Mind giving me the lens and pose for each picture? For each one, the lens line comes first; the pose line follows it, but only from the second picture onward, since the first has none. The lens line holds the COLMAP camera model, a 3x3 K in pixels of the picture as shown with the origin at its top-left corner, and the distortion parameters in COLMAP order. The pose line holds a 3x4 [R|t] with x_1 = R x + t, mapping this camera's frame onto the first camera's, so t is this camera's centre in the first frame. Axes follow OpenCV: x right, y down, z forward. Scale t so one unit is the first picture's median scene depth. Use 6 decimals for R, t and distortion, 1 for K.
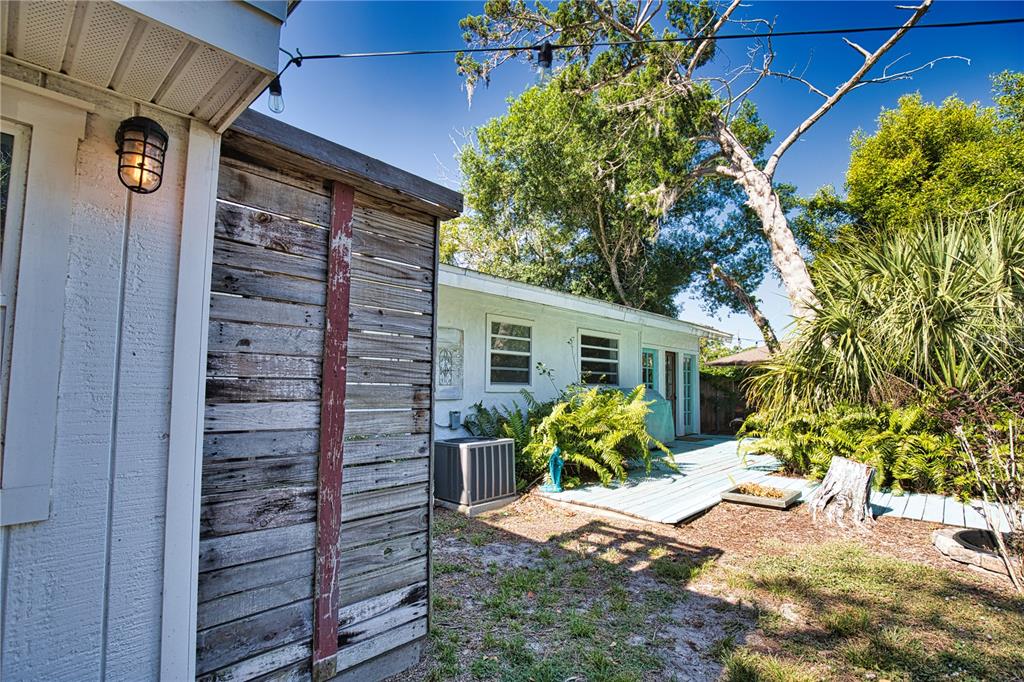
lens RADIAL K [[467.8, 0, 515.6], [0, 467.8, 349.9], [0, 0, 1]] dist [-0.034672, 0.006897]
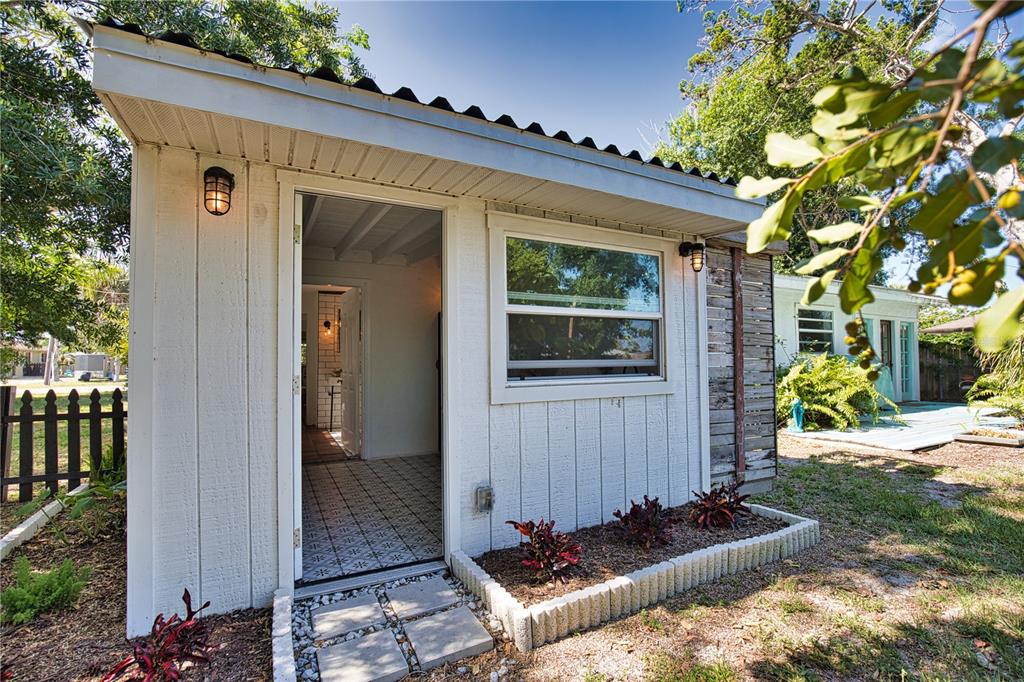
lens RADIAL K [[467.8, 0, 517.2], [0, 467.8, 346.4], [0, 0, 1]] dist [-0.034672, 0.006897]
pose [[0.946097, -0.026291, -0.322814, -0.218552], [0.039615, 0.998610, 0.034773, -0.011932], [0.321451, -0.045687, 0.945824, -0.431430]]
